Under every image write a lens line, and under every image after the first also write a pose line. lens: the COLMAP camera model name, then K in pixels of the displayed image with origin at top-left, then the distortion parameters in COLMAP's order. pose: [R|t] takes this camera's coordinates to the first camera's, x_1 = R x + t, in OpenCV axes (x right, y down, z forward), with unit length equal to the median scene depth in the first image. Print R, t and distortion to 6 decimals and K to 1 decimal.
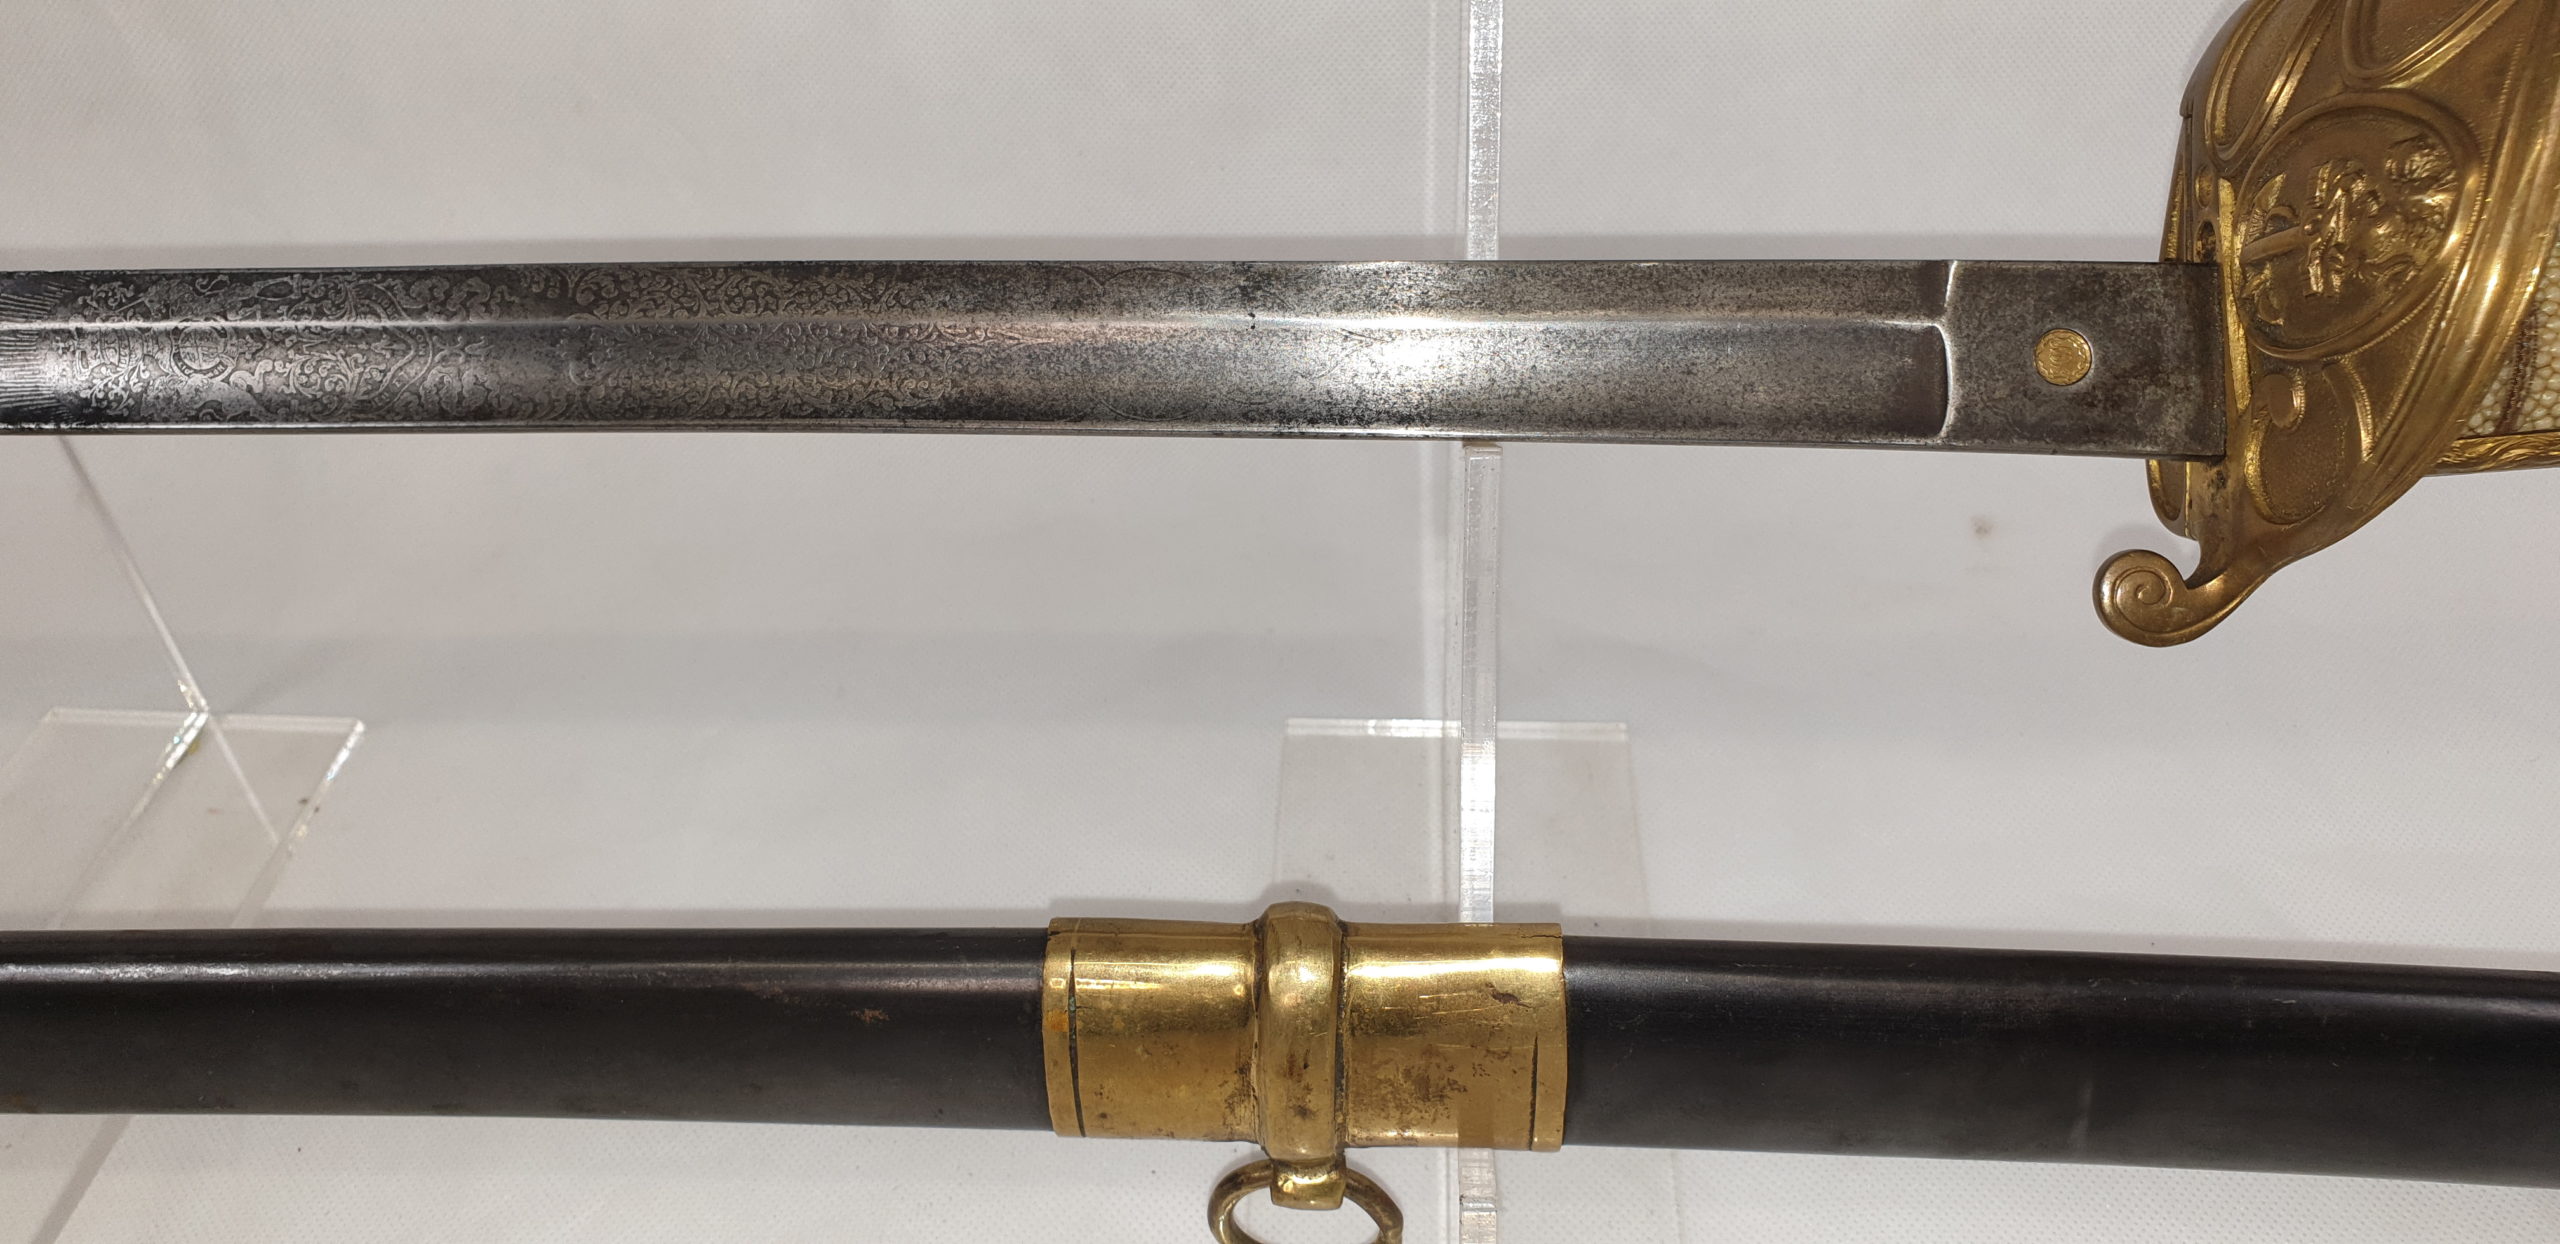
lens RADIAL K [[2106.2, 0, 1298.7], [0, 2106.2, 600.2], [0, 0, 1]] dist [0.033311, -0.033707]
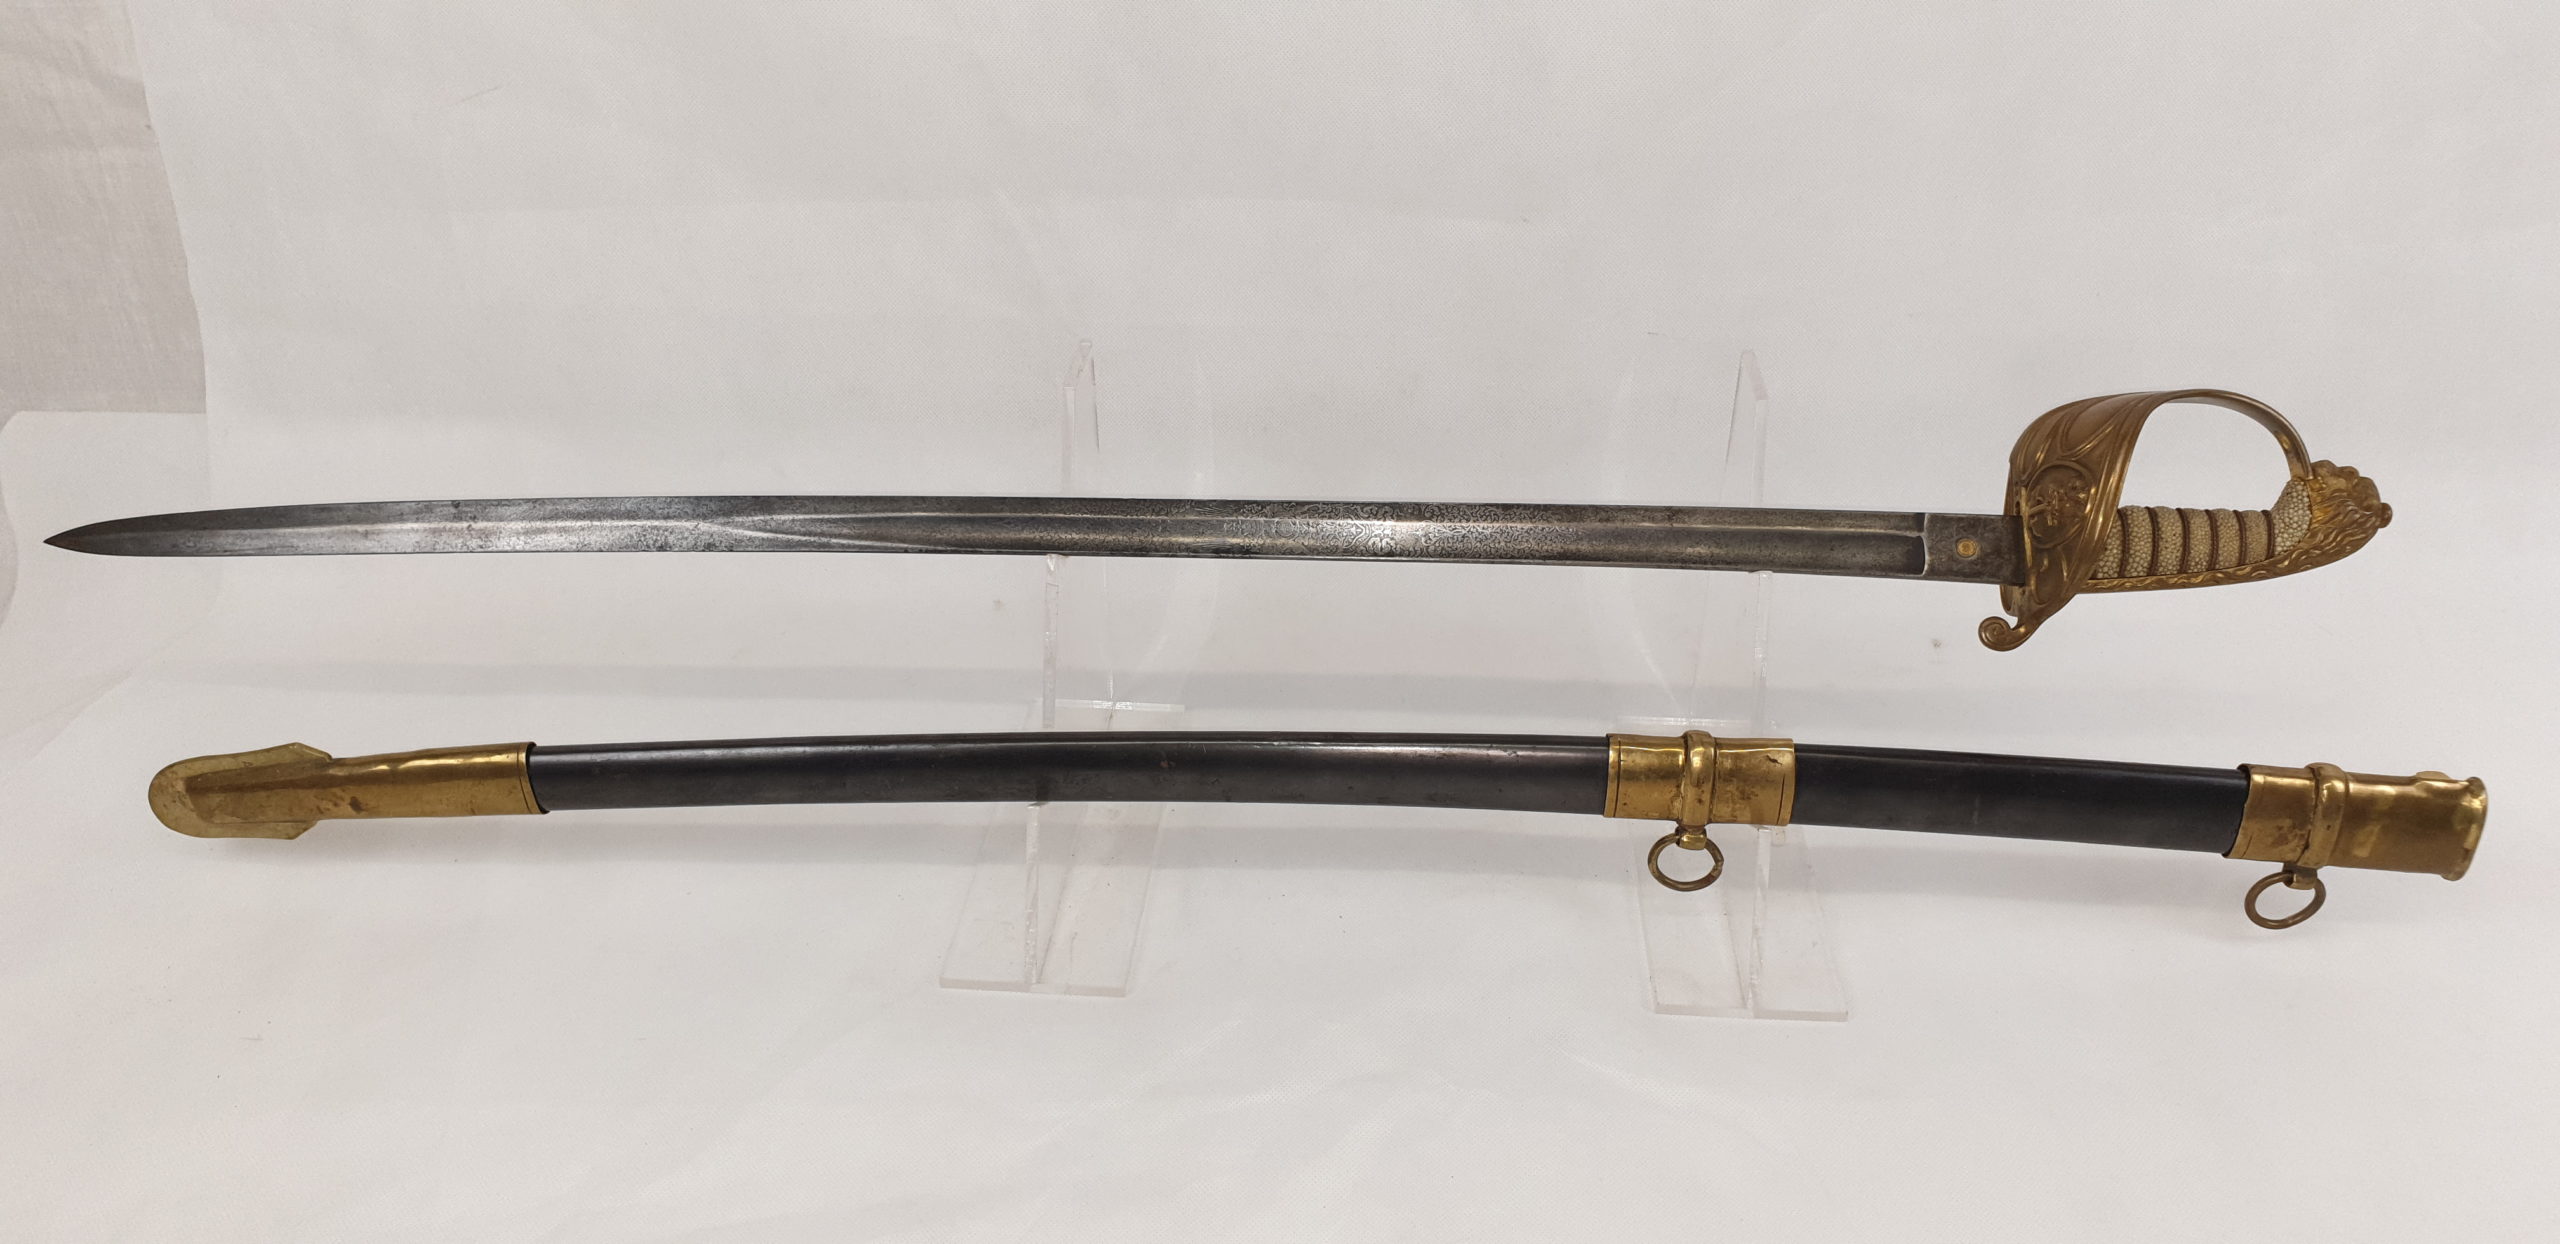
lens RADIAL K [[2106.2, 0, 1274.6], [0, 2106.2, 596.1], [0, 0, 1]] dist [0.033311, -0.033707]
pose [[0.999622, 0.027458, -0.001038, -0.550910], [-0.027390, 0.992726, -0.117235, 0.302018], [-0.002188, 0.117219, 0.993104, -1.771908]]
